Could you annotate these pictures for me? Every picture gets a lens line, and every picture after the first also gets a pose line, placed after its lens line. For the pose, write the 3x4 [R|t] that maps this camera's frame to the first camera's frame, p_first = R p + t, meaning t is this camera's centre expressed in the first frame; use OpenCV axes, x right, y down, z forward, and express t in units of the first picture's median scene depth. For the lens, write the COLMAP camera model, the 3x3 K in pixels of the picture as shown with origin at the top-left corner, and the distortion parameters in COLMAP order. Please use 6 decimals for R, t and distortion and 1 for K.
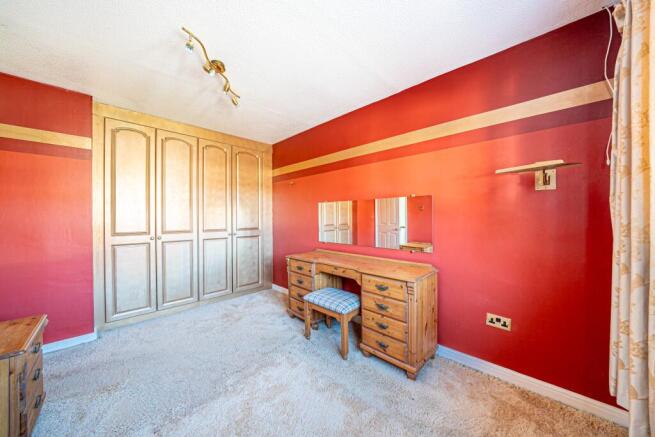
lens RADIAL K [[223.1, 0, 321.4], [0, 223.1, 218.6], [0, 0, 1]] dist [-0.021018, 0.000234]
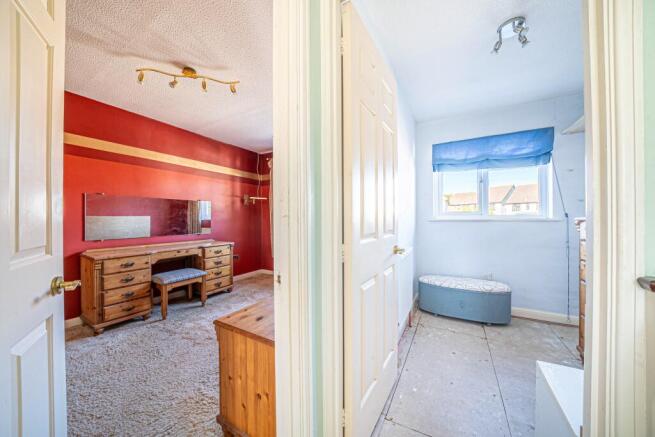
lens RADIAL K [[223.1, 0, 325.2], [0, 223.1, 218.7], [0, 0, 1]] dist [-0.021018, 0.000234]
pose [[-0.254928, 0.003766, 0.966953, -1.571182], [0.008250, 0.999964, -0.001720, 0.048982], [-0.966925, 0.007539, -0.254950, 0.575515]]
